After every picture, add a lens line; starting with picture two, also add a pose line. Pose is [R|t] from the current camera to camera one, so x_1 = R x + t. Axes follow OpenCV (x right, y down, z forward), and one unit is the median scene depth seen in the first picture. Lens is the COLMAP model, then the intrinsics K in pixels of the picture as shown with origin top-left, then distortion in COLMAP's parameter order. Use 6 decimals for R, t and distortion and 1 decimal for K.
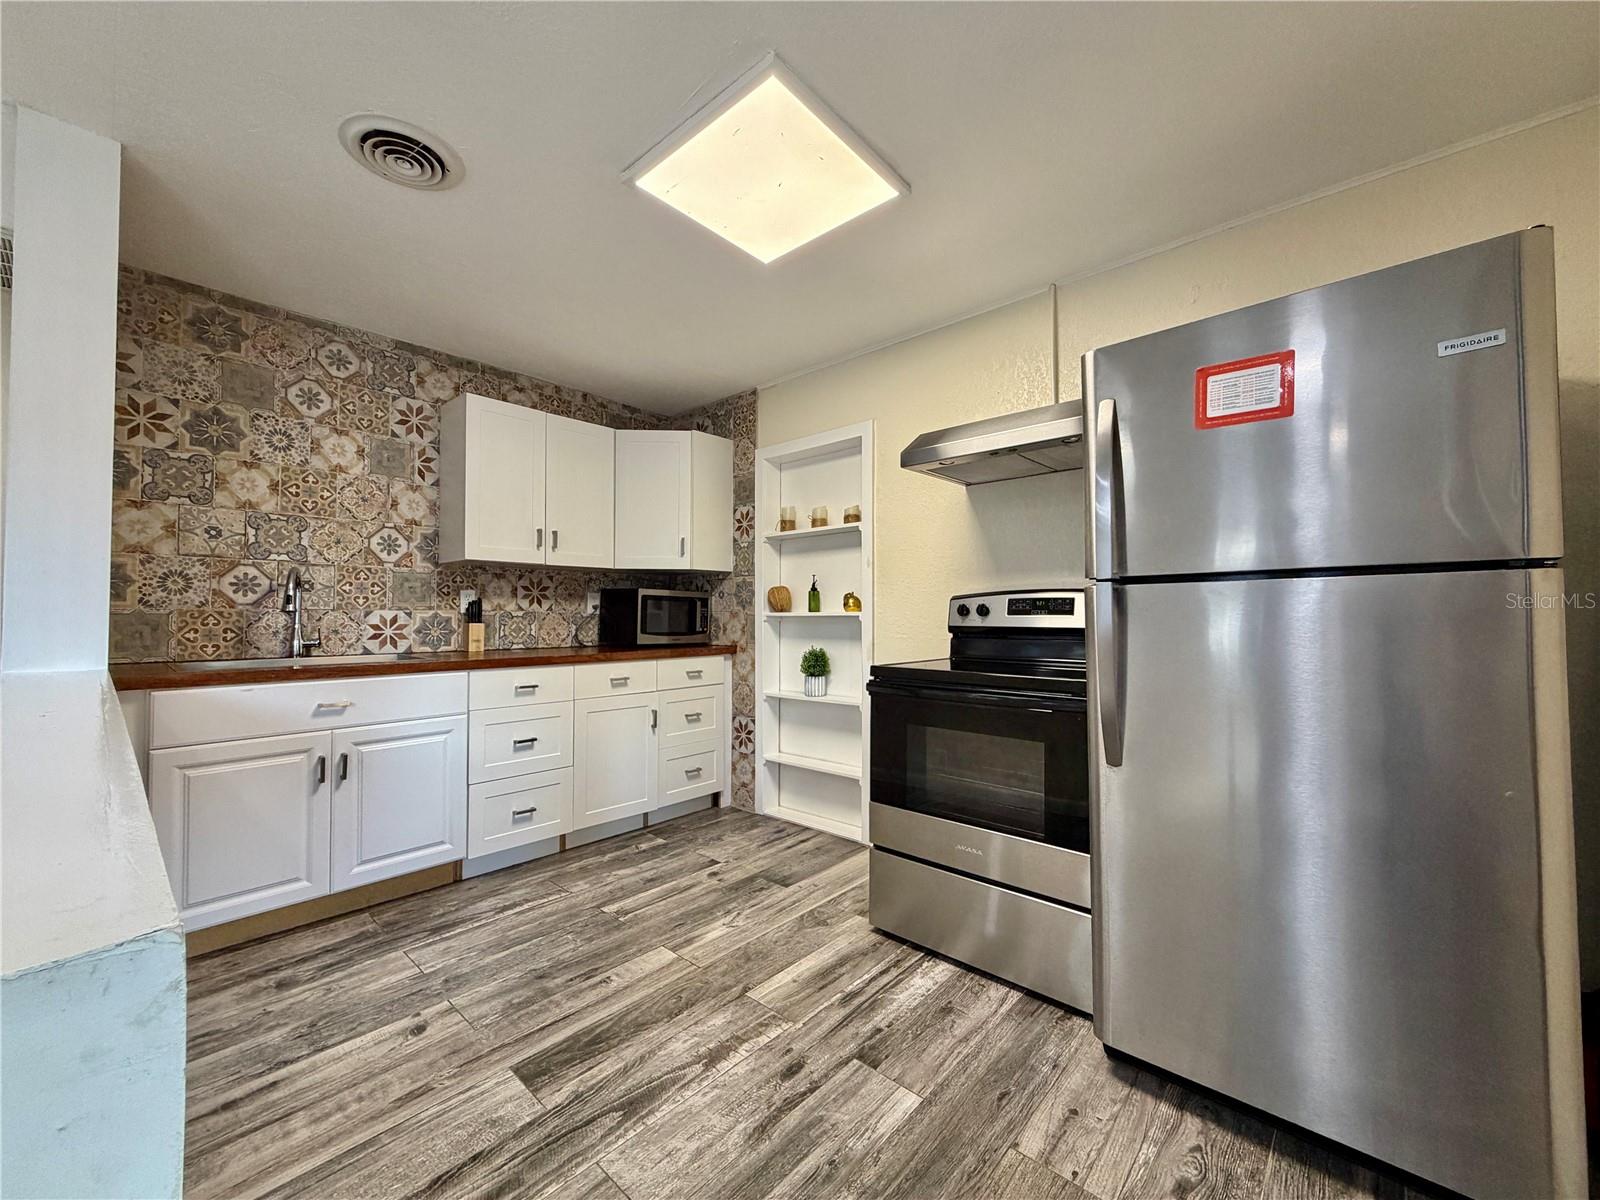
lens RADIAL K [[638.4, 0, 797.3], [0, 638.4, 601.8], [0, 0, 1]] dist [0.000206, -0.000125]
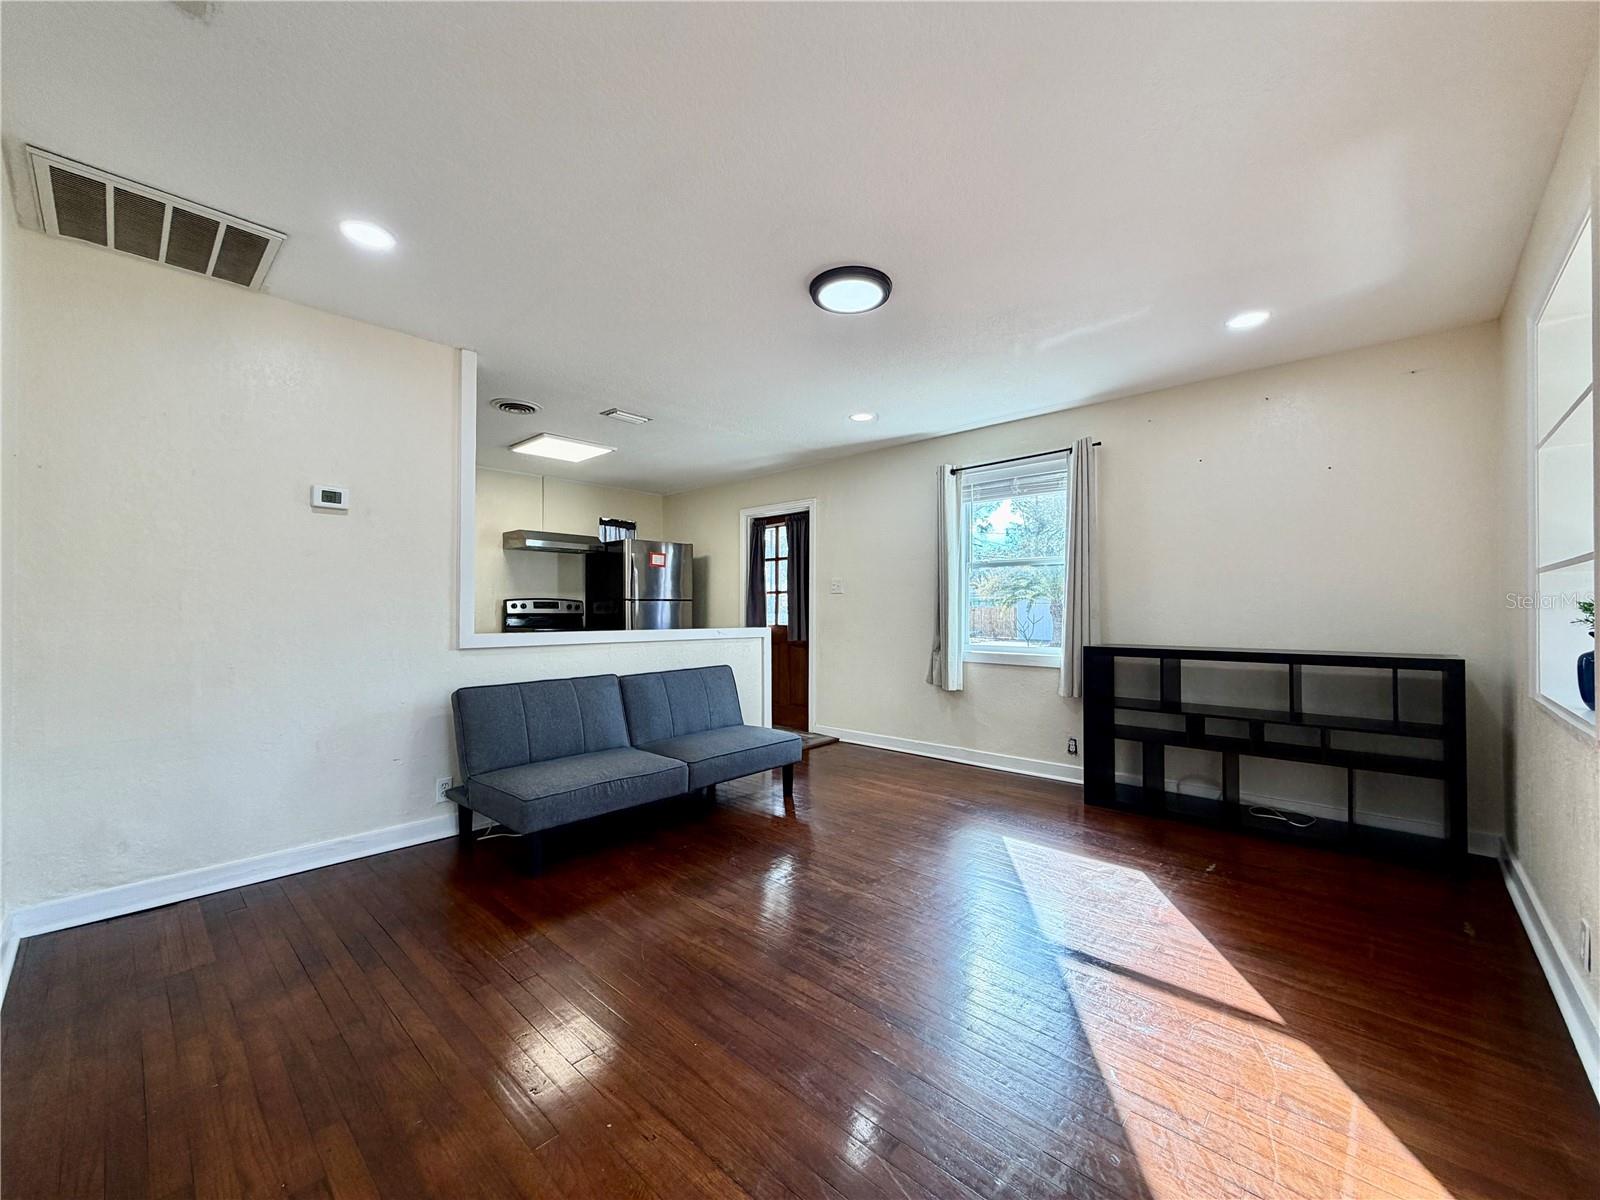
lens RADIAL K [[638.4, 0, 797.3], [0, 638.4, 601.8], [0, 0, 1]] dist [0.000206, -0.000125]
pose [[0.016785, 0.015278, 0.999742, -2.001340], [-0.024081, 0.999599, -0.014872, 0.008055], [-0.999569, -0.023825, 0.017146, -0.040956]]
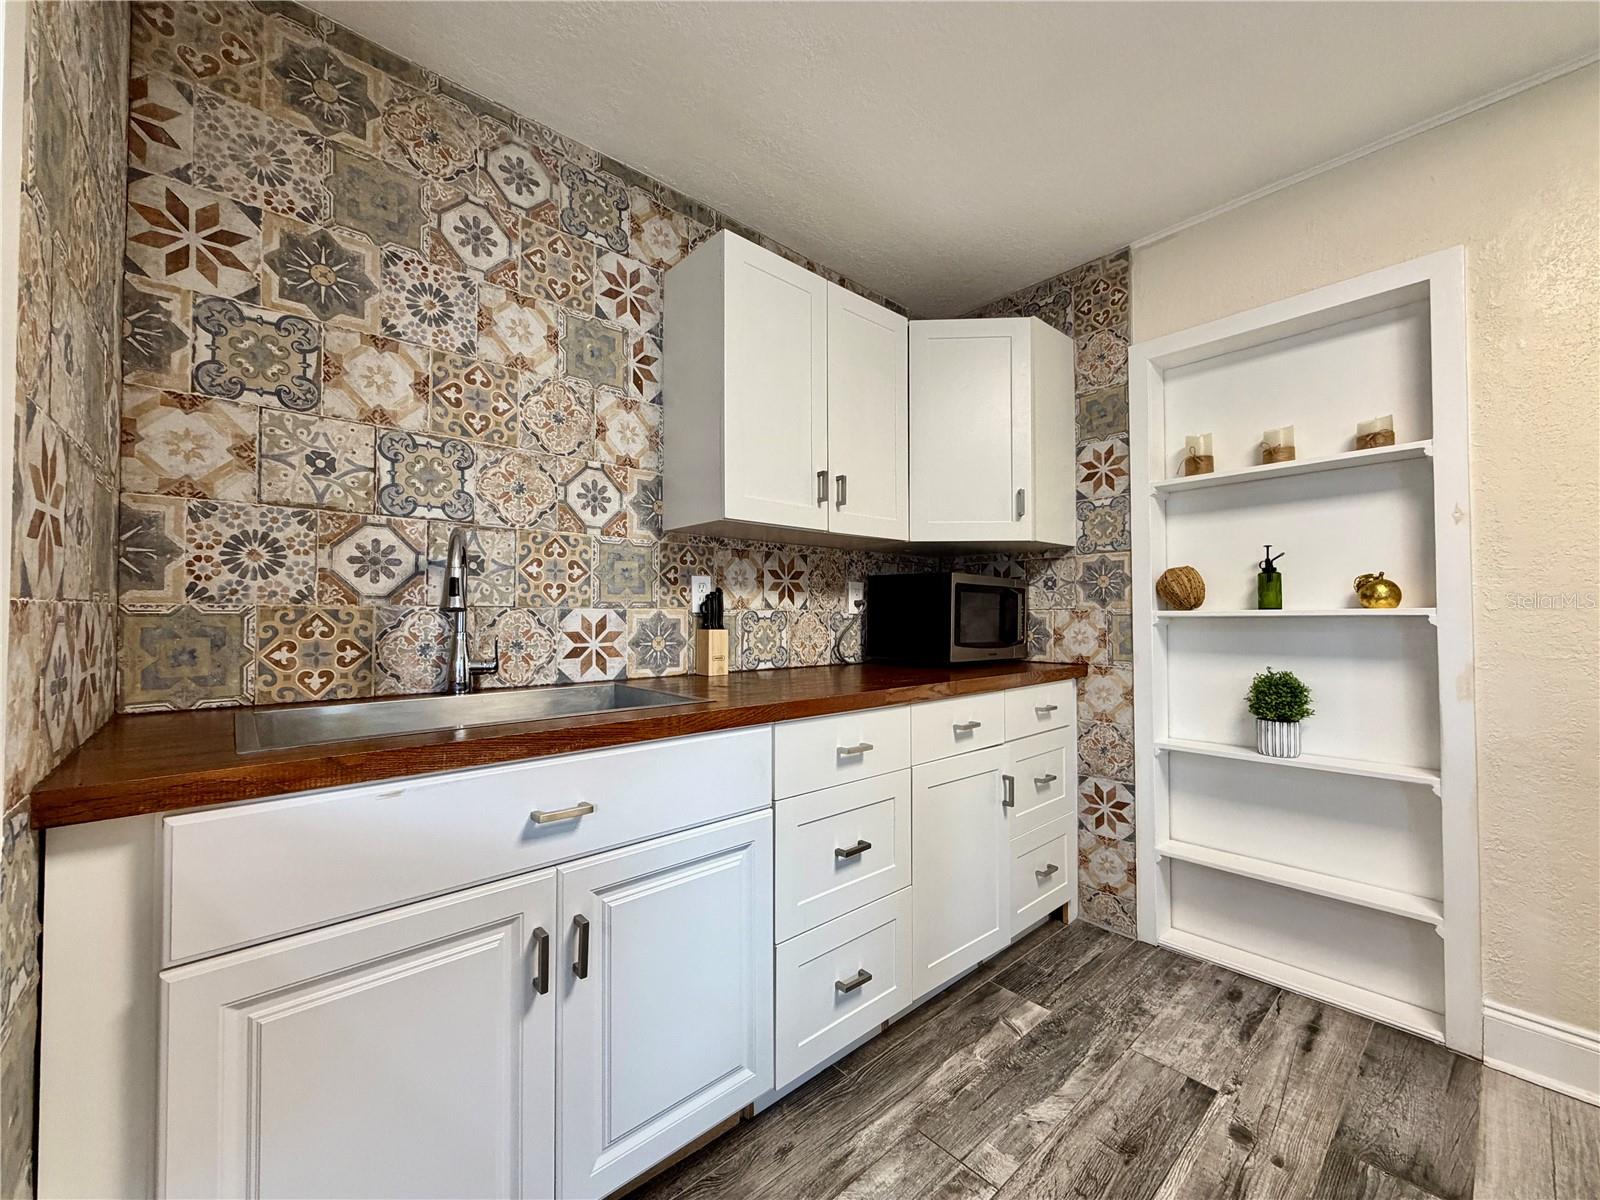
lens RADIAL K [[638.4, 0, 797.3], [0, 638.4, 601.8], [0, 0, 1]] dist [0.000206, -0.000125]
pose [[0.993884, -0.004554, -0.110338, -0.441444], [0.004454, 0.999989, -0.001159, 0.010165], [0.110343, 0.000661, 0.993893, 0.492545]]
